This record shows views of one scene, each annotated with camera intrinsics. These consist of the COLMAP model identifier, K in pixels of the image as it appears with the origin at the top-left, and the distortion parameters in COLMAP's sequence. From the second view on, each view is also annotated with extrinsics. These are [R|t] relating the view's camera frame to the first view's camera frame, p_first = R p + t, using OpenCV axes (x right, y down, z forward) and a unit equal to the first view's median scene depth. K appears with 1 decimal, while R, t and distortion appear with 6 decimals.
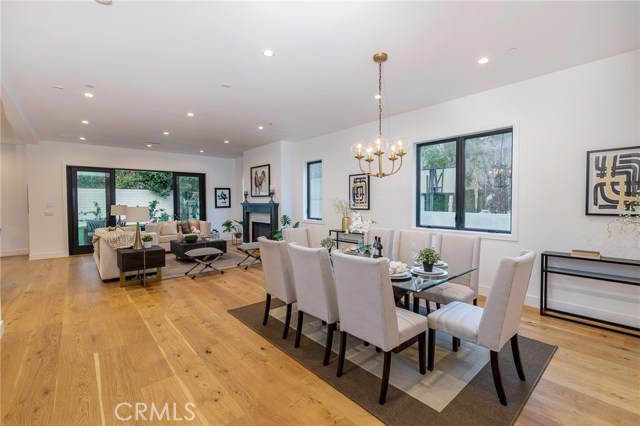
lens RADIAL K [[280.4, 0, 320.0], [0, 280.4, 213.0], [0, 0, 1]] dist [-0.000187, -0.000352]
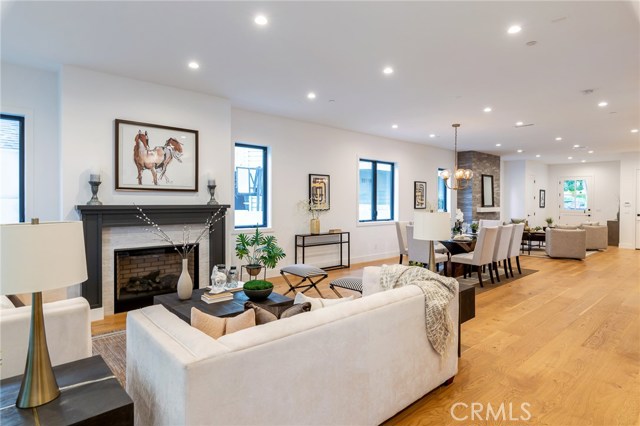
lens RADIAL K [[365.7, 0, 319.2], [0, 365.7, 205.2], [0, 0, 1]] dist [-0.002276, -0.000341]
pose [[-0.022453, -0.012318, 0.999672, -0.861359], [0.032055, 0.999401, 0.013034, -0.035583], [-0.999234, 0.032337, -0.022045, 0.777077]]
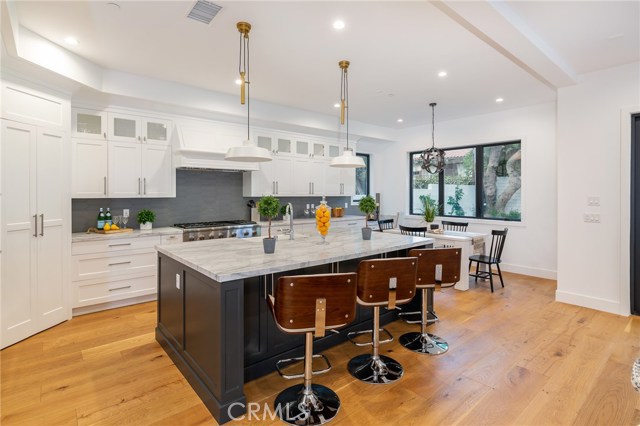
lens RADIAL K [[323.9, 0, 320.3], [0, 323.9, 192.8], [0, 0, 1]] dist [0.001364, -0.000316]
pose [[-0.007262, -0.000149, -0.999974, -0.362482], [-0.038061, 0.999275, 0.000127, -0.025405], [0.999249, 0.038061, -0.007262, 0.488114]]
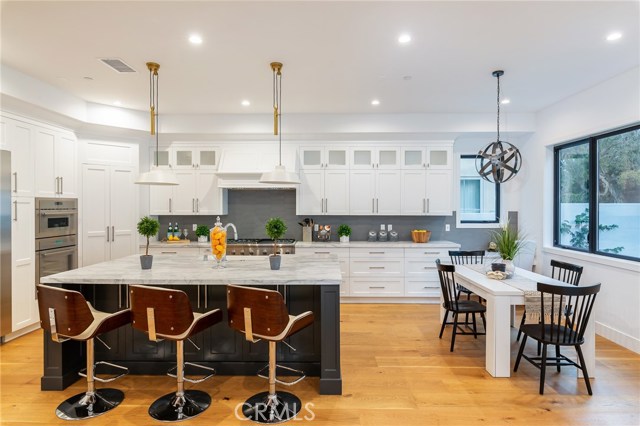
lens RADIAL K [[365.7, 0, 319.2], [0, 365.7, 205.2], [0, 0, 1]] dist [-0.002276, -0.000341]
pose [[-0.669514, 0.000561, -0.742799, -0.537125], [-0.027754, 0.999283, 0.025770, -0.053080], [0.742281, 0.037869, -0.669018, 0.886731]]
